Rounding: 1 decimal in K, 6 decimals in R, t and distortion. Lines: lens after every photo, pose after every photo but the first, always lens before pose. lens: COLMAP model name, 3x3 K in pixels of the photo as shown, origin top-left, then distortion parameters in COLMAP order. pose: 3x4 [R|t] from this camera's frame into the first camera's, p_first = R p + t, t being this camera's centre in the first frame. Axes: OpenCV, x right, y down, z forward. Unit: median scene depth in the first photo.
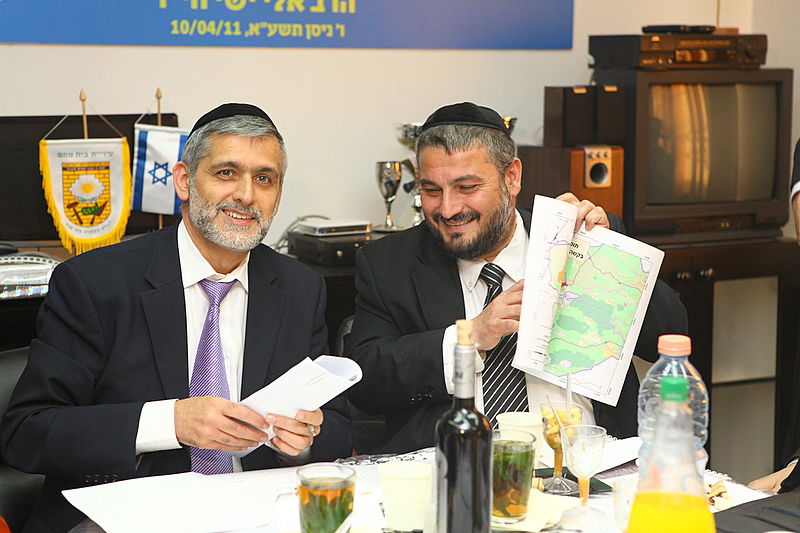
lens RADIAL K [[1529.0, 0, 400.0], [0, 1529.0, 266.5], [0, 0, 1]] dist [0.216699, -0.160170]
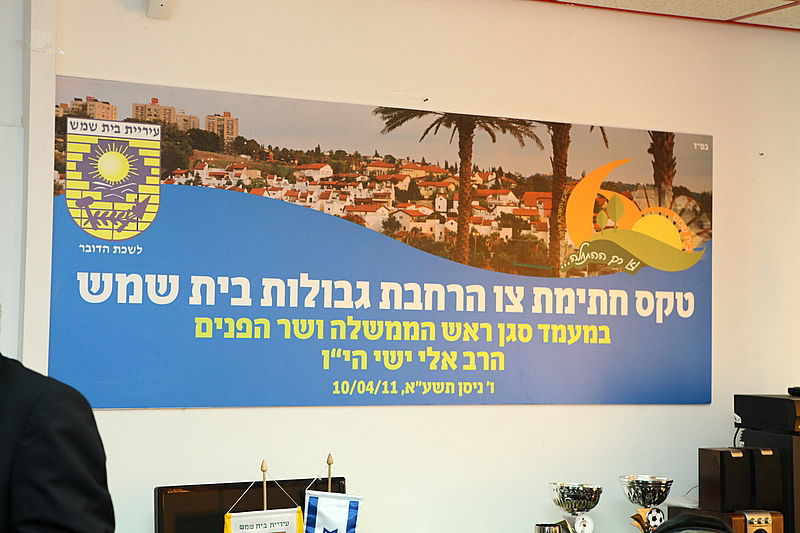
lens RADIAL K [[1529.0, 0, 400.0], [0, 1529.0, 266.5], [0, 0, 1]] dist [0.216699, -0.160170]
pose [[0.999932, 0.011020, -0.003799, -0.099300], [-0.011521, 0.983850, -0.178621, -0.052671], [0.001769, 0.178653, 0.983911, -0.010695]]
